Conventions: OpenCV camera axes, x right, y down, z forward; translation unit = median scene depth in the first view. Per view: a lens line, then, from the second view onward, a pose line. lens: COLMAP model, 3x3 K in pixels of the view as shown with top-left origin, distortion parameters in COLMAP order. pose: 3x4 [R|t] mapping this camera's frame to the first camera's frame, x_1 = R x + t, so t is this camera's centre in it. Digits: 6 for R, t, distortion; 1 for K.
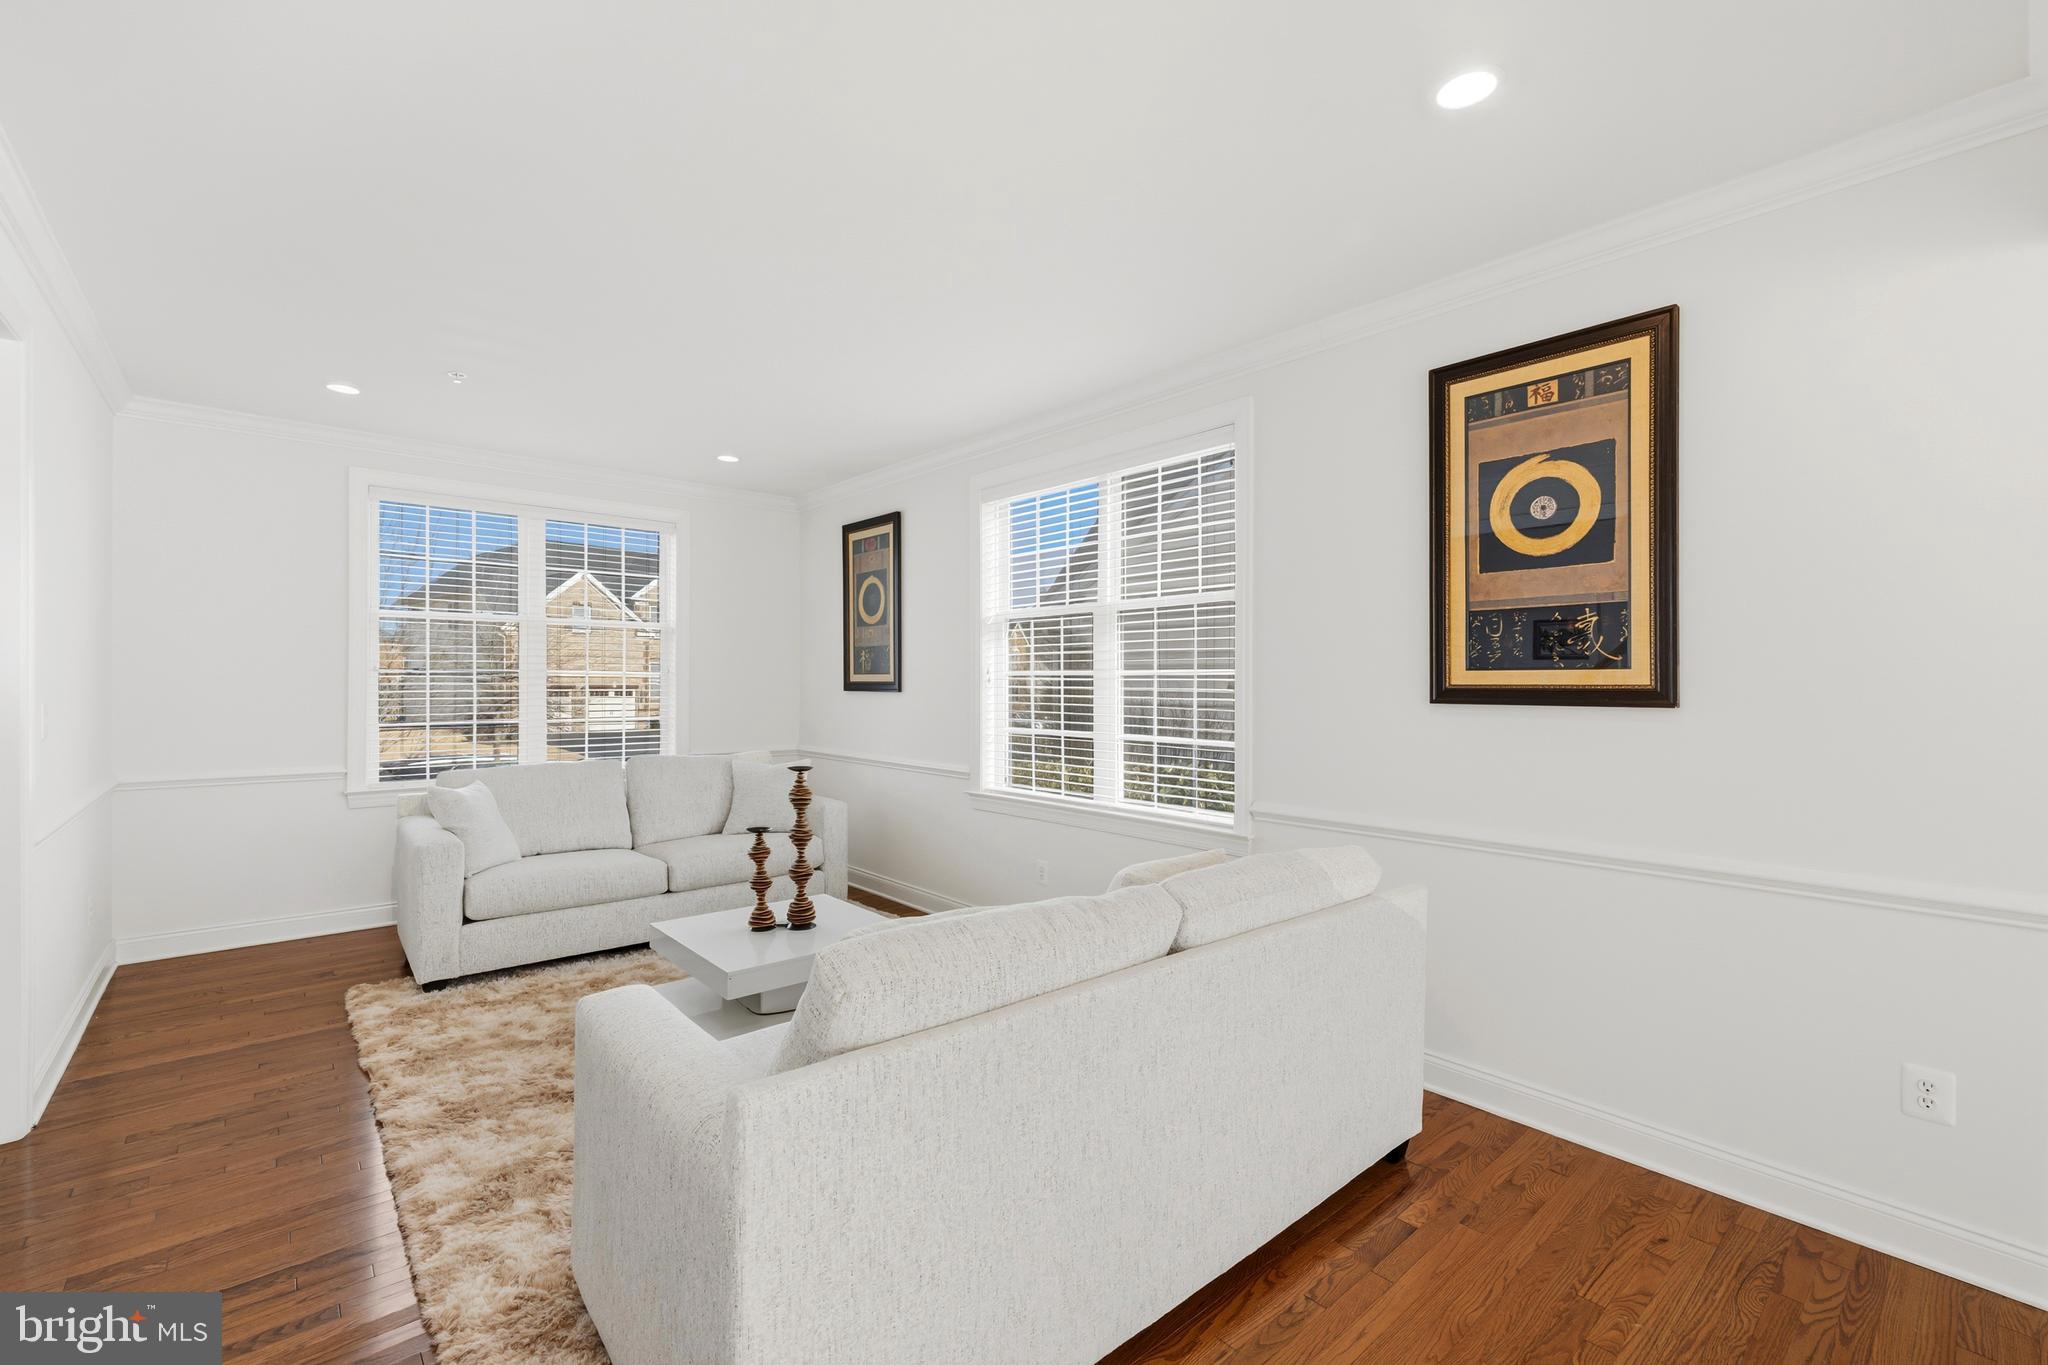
lens RADIAL K [[875.7, 0, 1019.4], [0, 875.7, 683.7], [0, 0, 1]] dist [-0.000682, -0.000231]
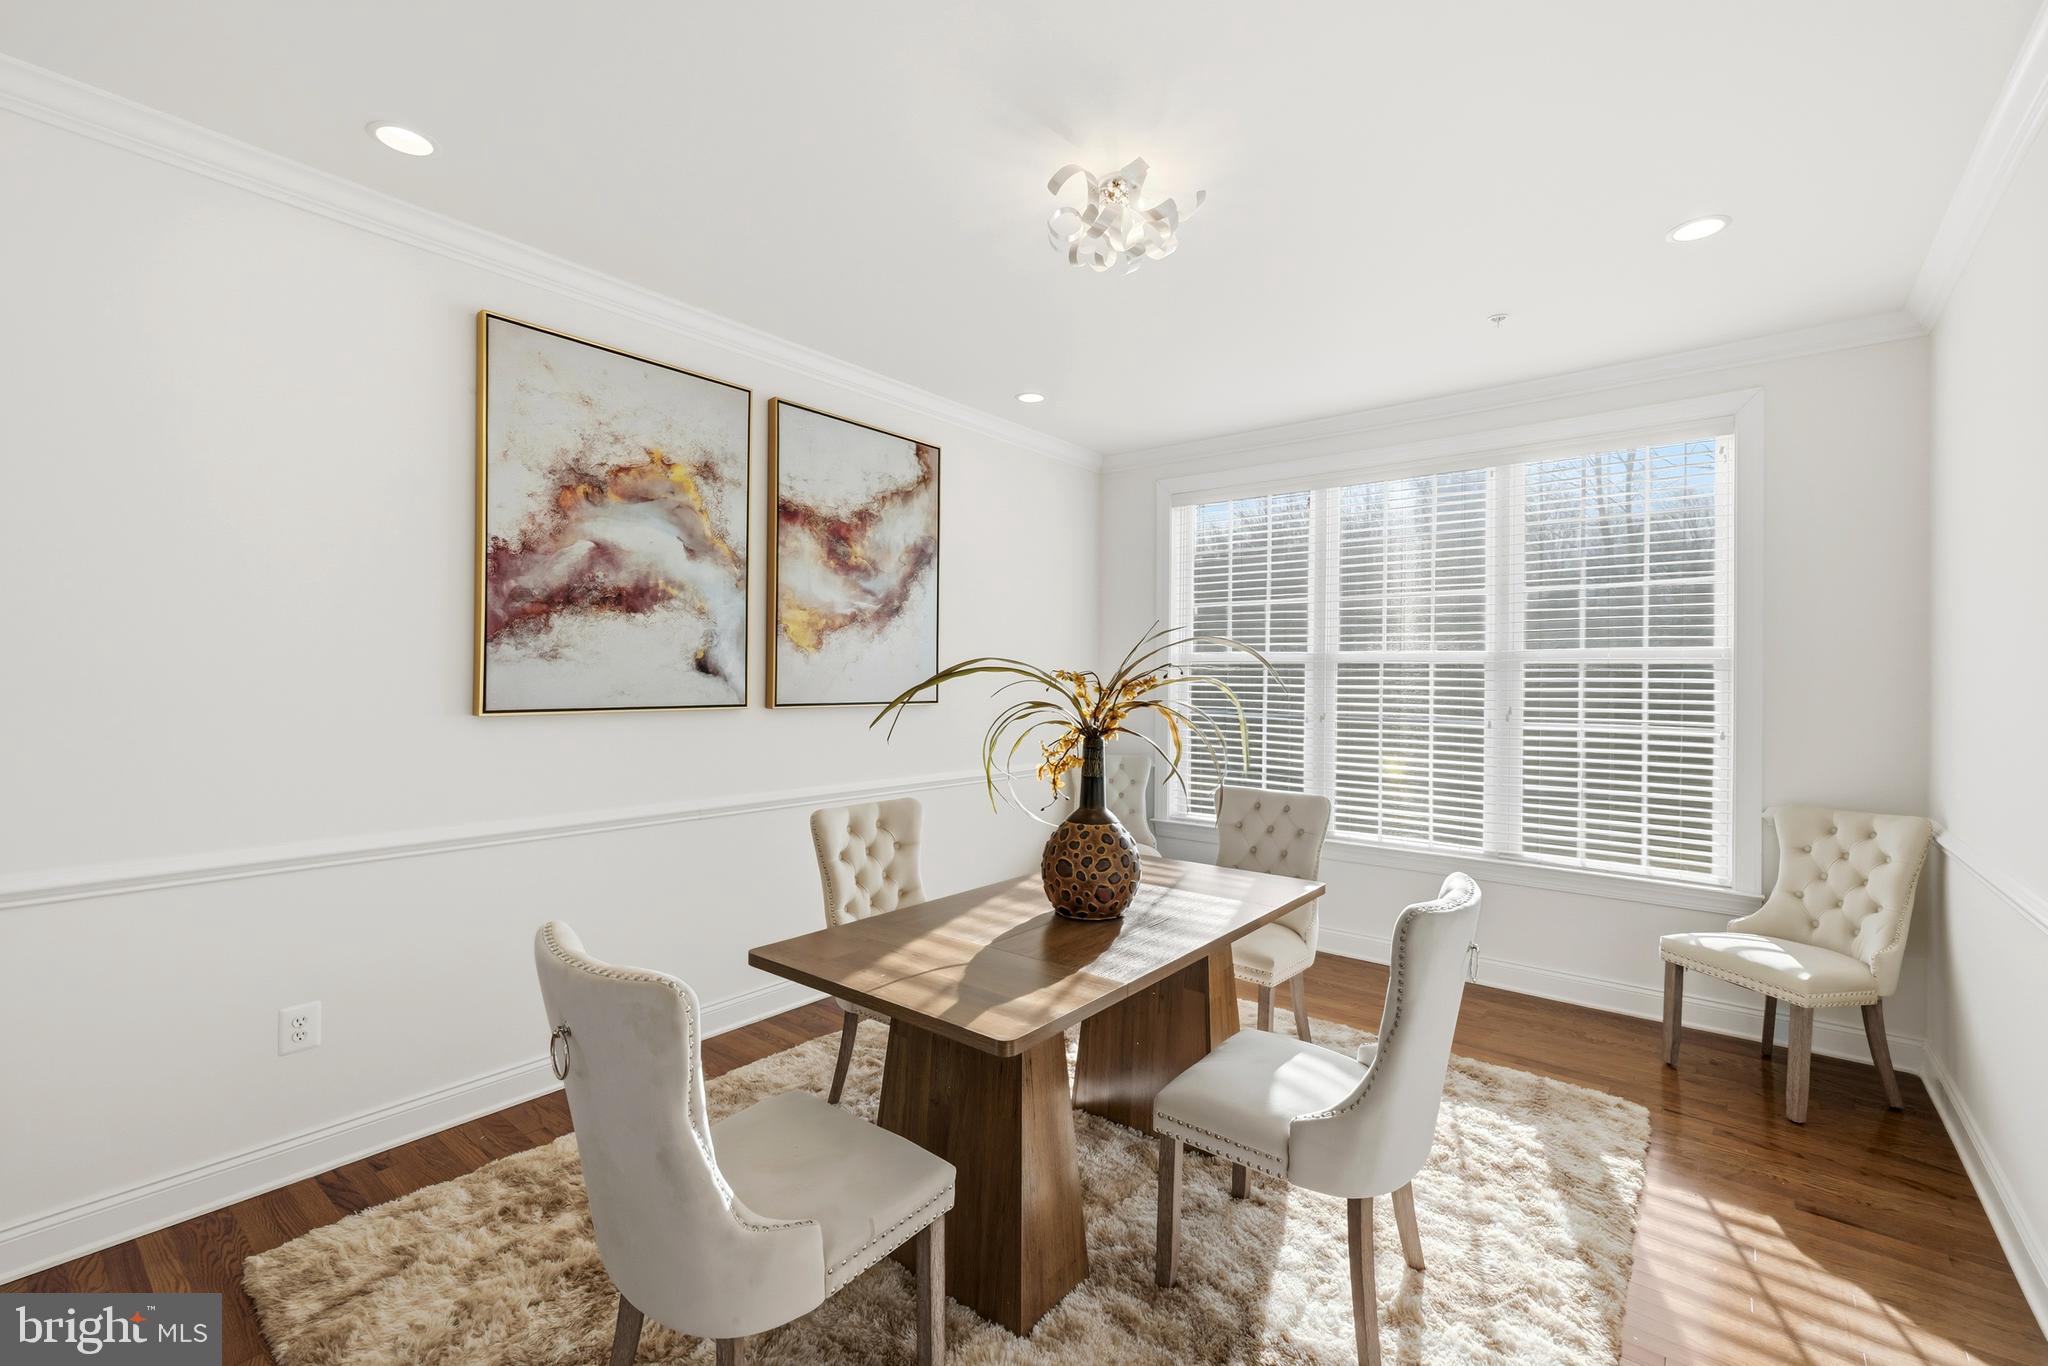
lens RADIAL K [[869.9, 0, 1030.7], [0, 869.9, 674.2], [0, 0, 1]] dist [0.002889, 0.000179]
pose [[-0.192614, -0.002335, 0.981272, -0.349363], [-0.012762, 0.999919, -0.000126, -0.002299], [-0.981192, -0.012548, -0.192628, 0.404608]]
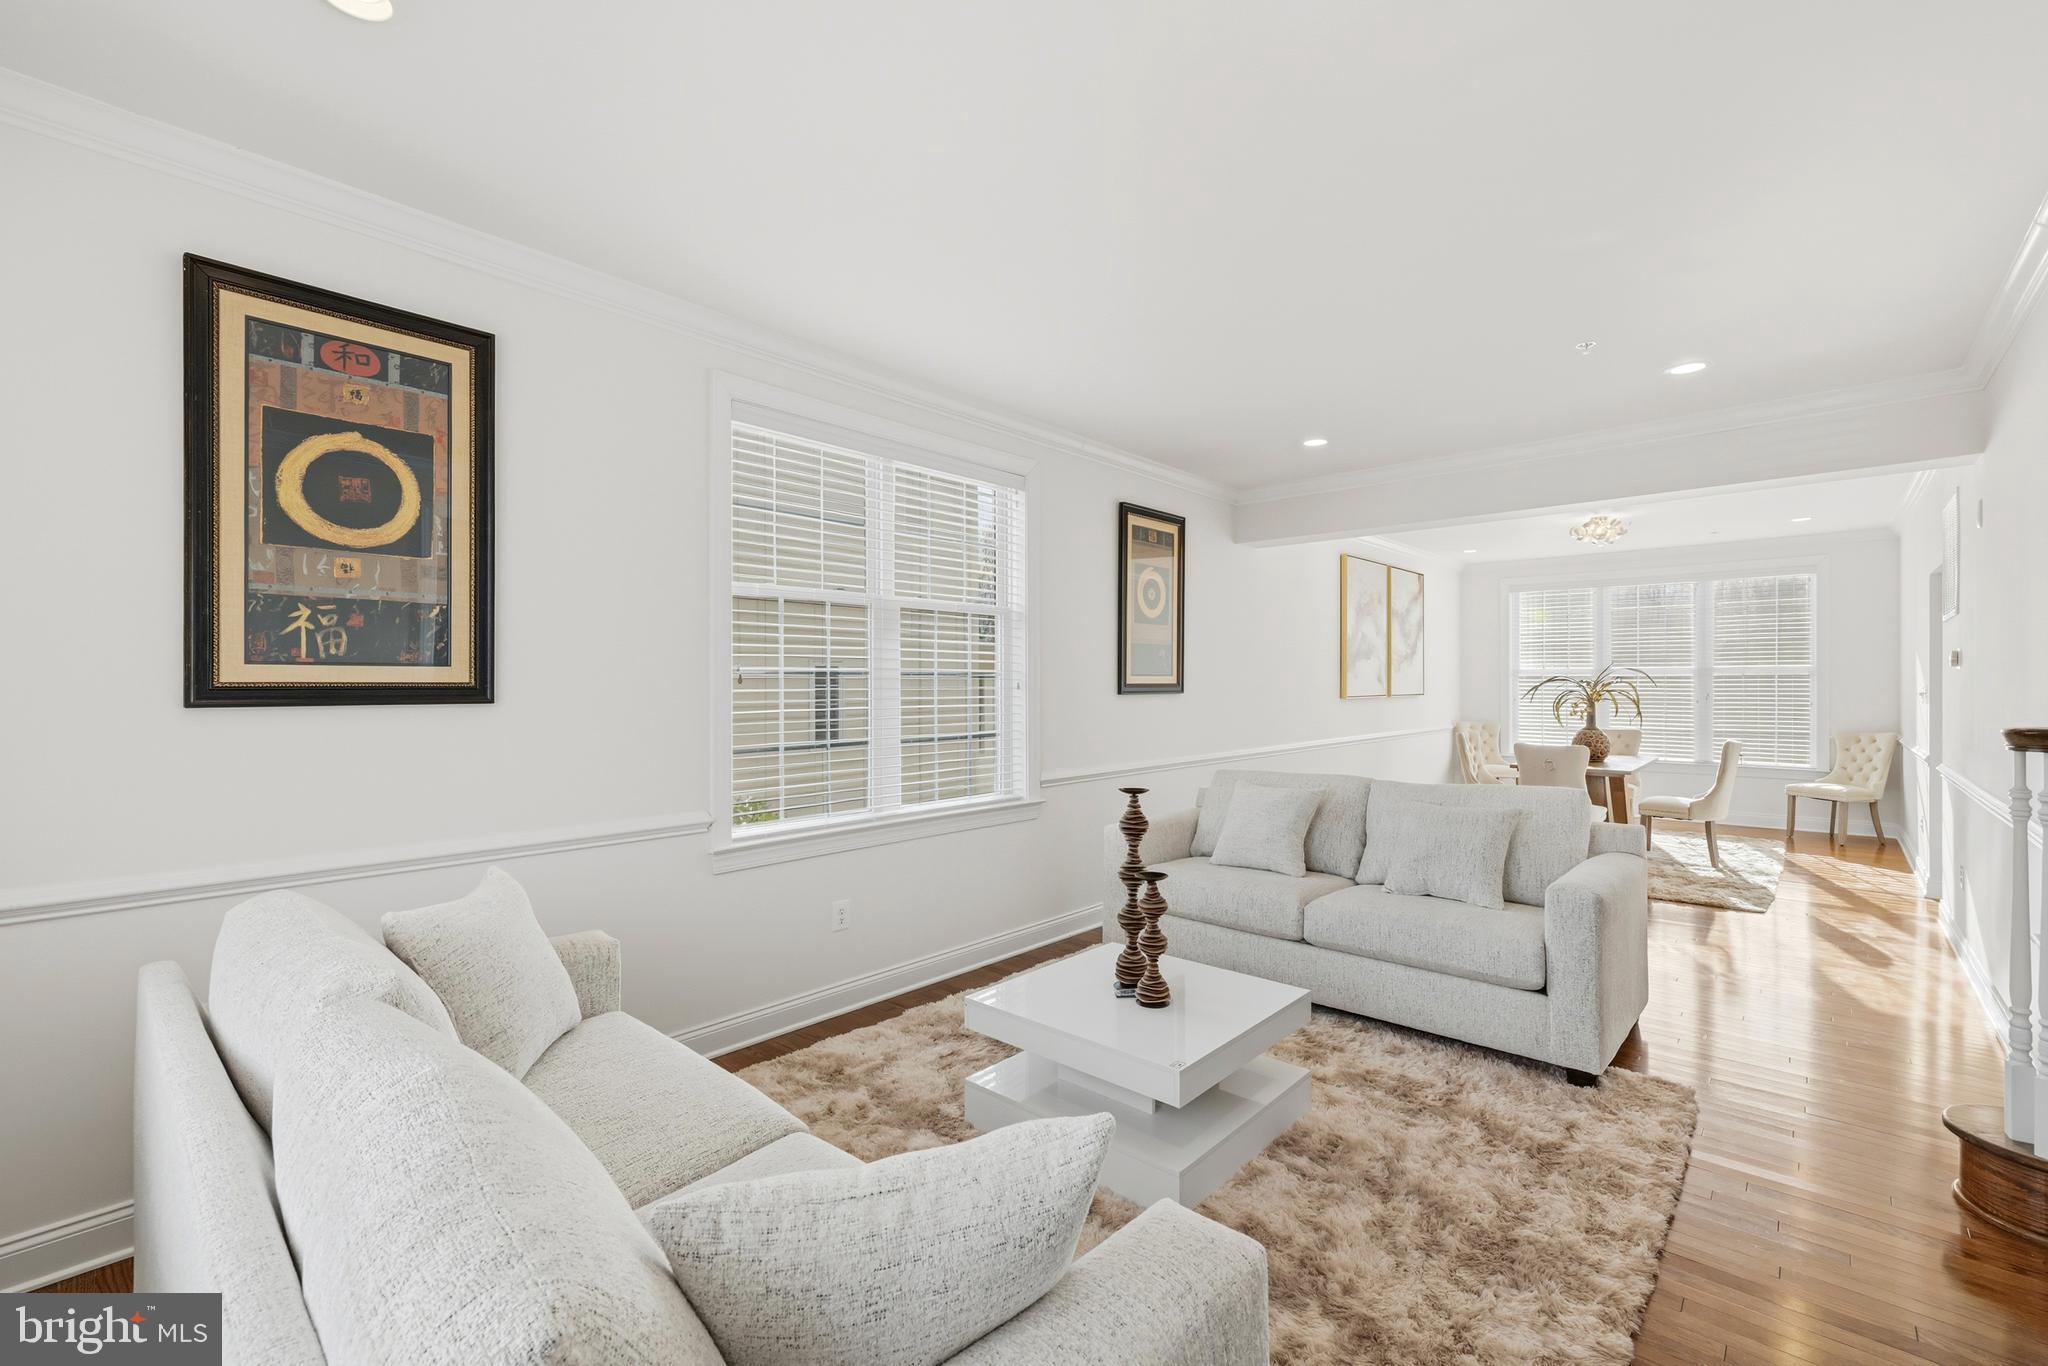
lens RADIAL K [[875.7, 0, 1022.1], [0, 875.7, 677.6], [0, 0, 1]] dist [-0.000682, -0.000231]
pose [[-0.128749, 0.001494, 0.991676, -0.493610], [-0.000109, 0.999999, -0.001521, -0.003056], [-0.991677, -0.000304, -0.128749, 0.572946]]
